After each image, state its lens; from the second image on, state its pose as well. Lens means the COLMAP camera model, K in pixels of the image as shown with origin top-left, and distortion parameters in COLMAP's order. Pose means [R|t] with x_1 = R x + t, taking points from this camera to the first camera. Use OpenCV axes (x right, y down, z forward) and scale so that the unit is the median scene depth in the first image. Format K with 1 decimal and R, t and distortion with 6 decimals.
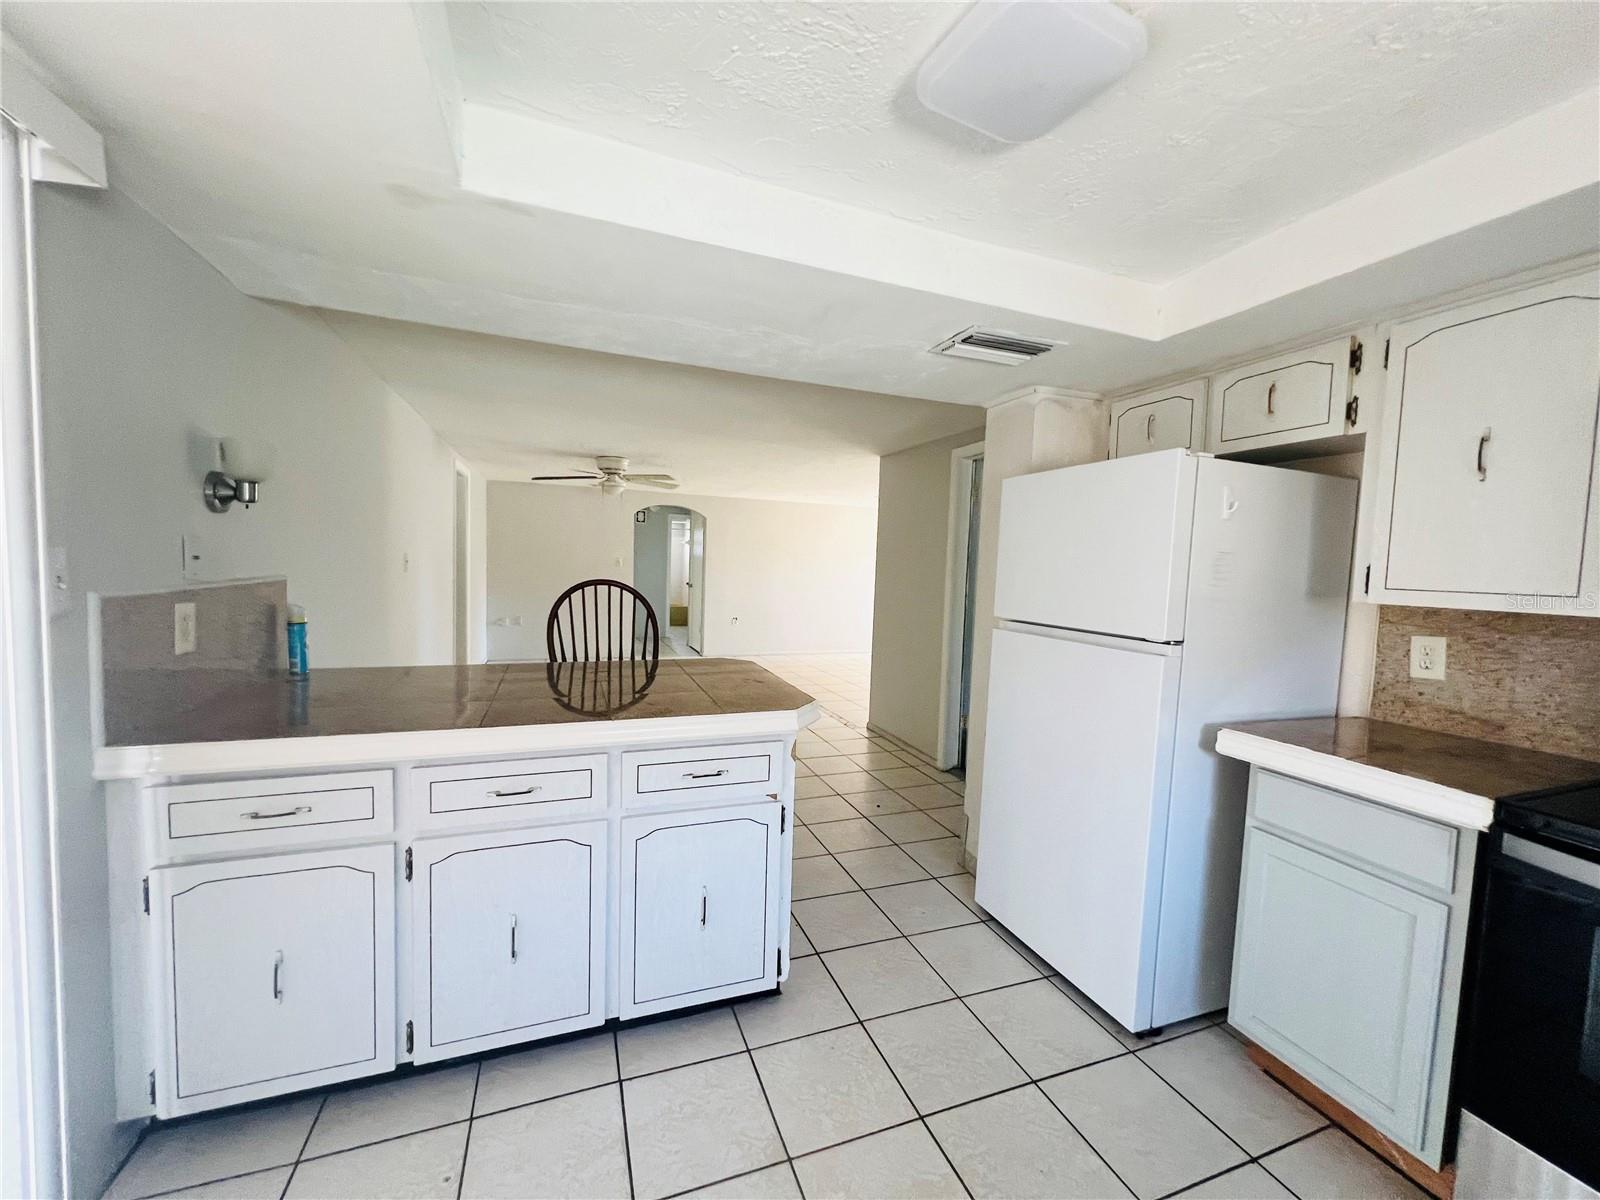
lens RADIAL K [[636.2, 0, 803.6], [0, 636.2, 603.0], [0, 0, 1]] dist [-0.001961, -0.000606]
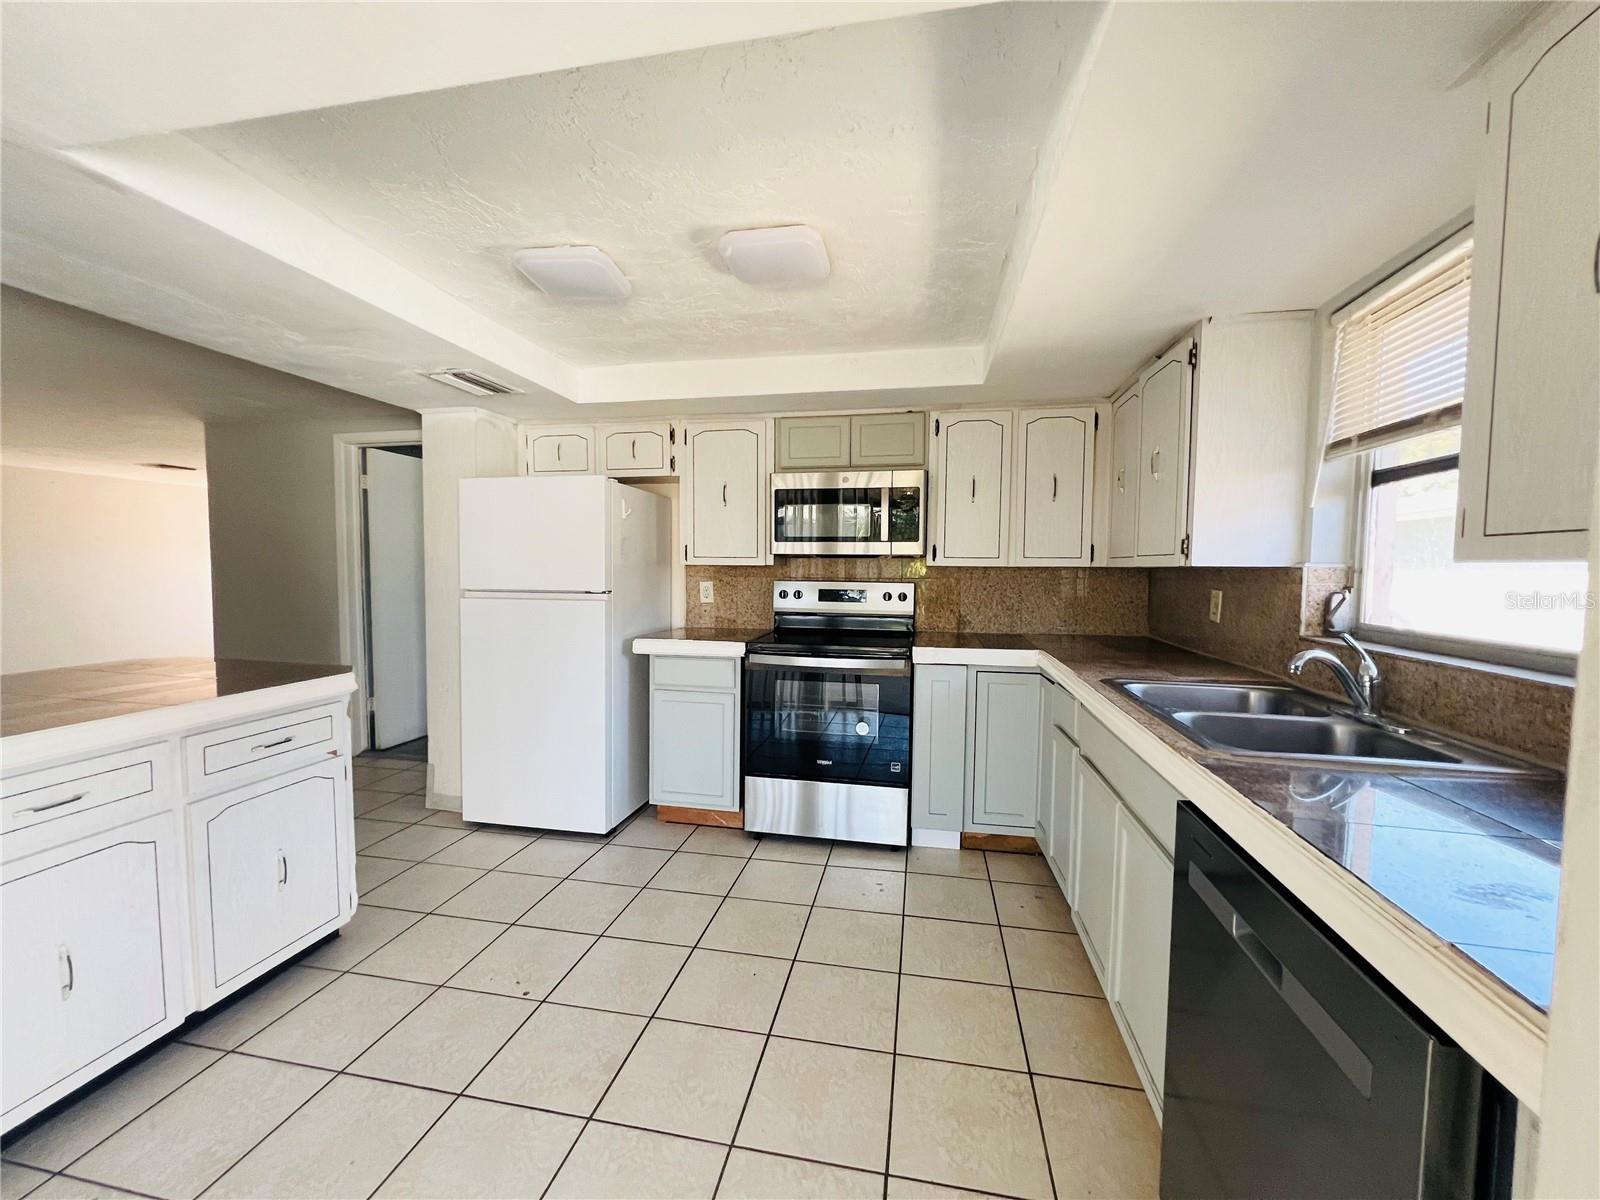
lens RADIAL K [[636.2, 0, 803.6], [0, 636.2, 603.0], [0, 0, 1]] dist [-0.001961, -0.000606]
pose [[0.521111, -0.078401, 0.849881, -0.567430], [0.064670, 0.996536, 0.052277, 0.037331], [-0.851036, 0.027720, 0.524376, -0.309588]]
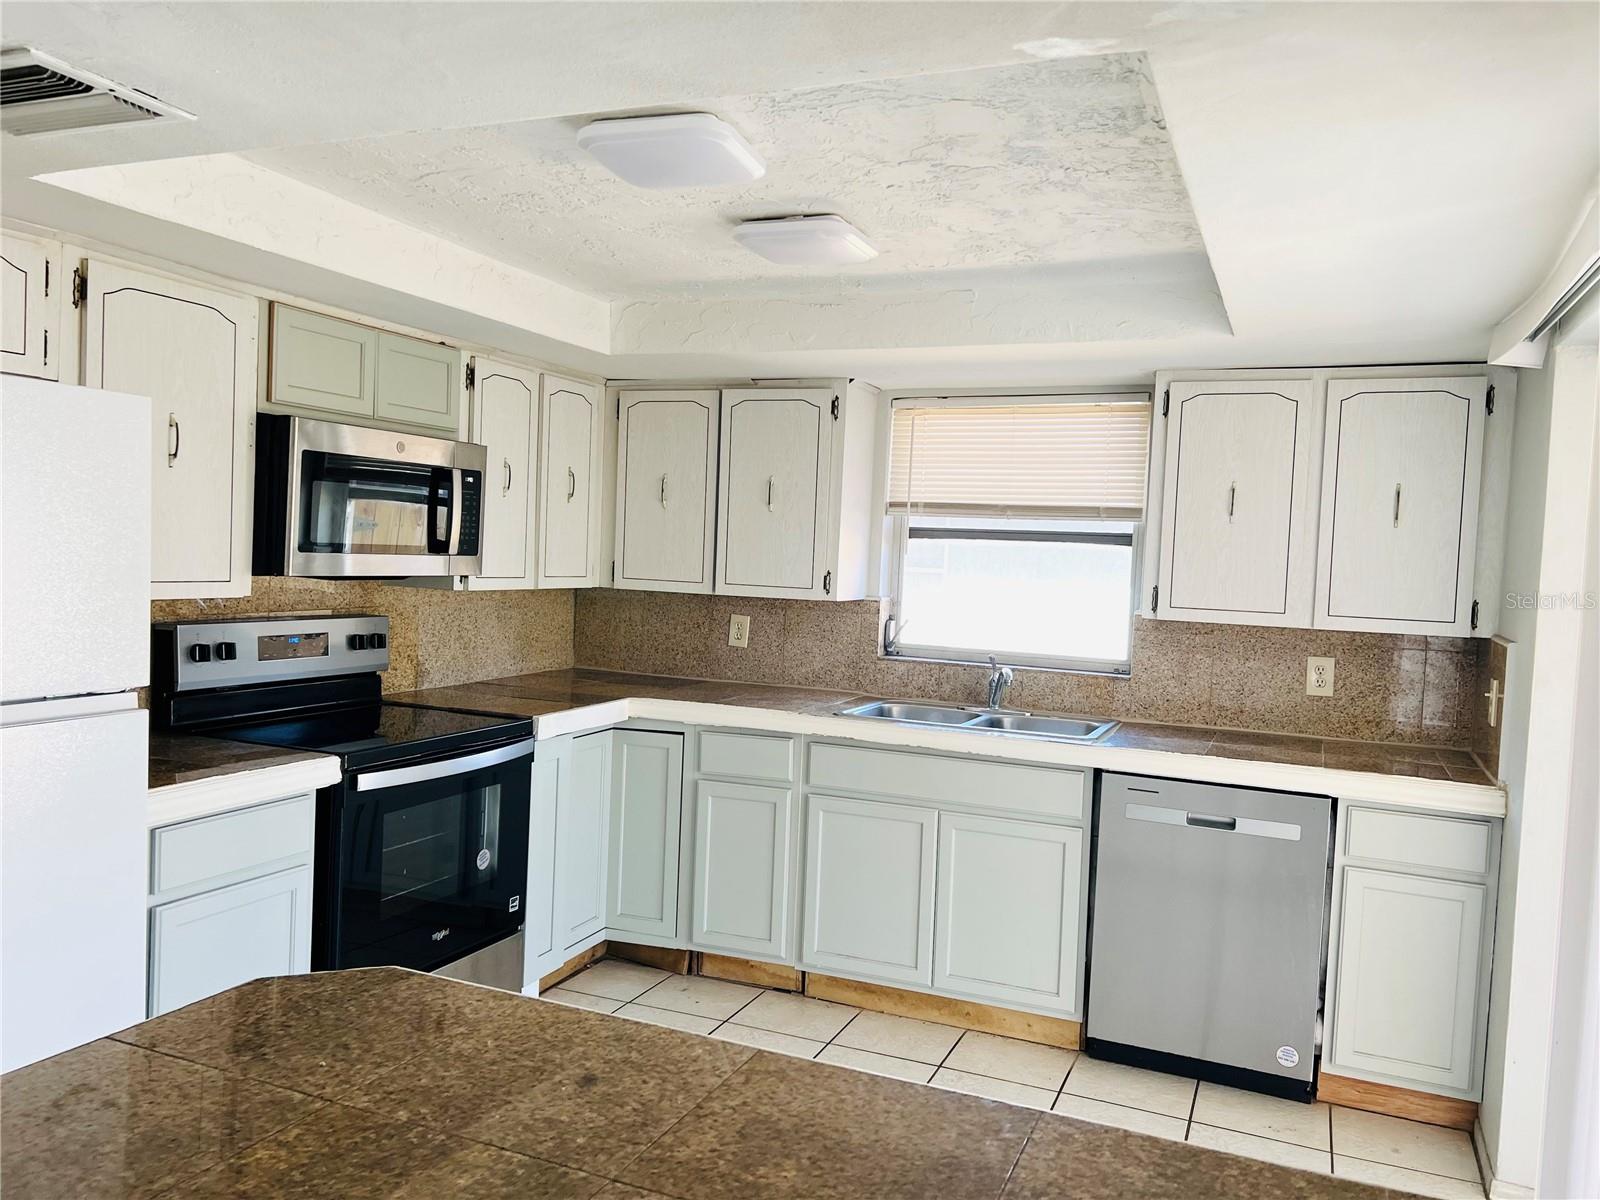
lens RADIAL K [[1200.2, 0, 800.0], [0, 1200.2, 600.0], [0, 0, 1]] dist [0.063678, -0.068420]
pose [[-0.724317, -0.095077, 0.682880, -0.780075], [-0.023058, 0.993233, 0.113830, -0.190315], [-0.689082, 0.066703, -0.721607, 1.431232]]
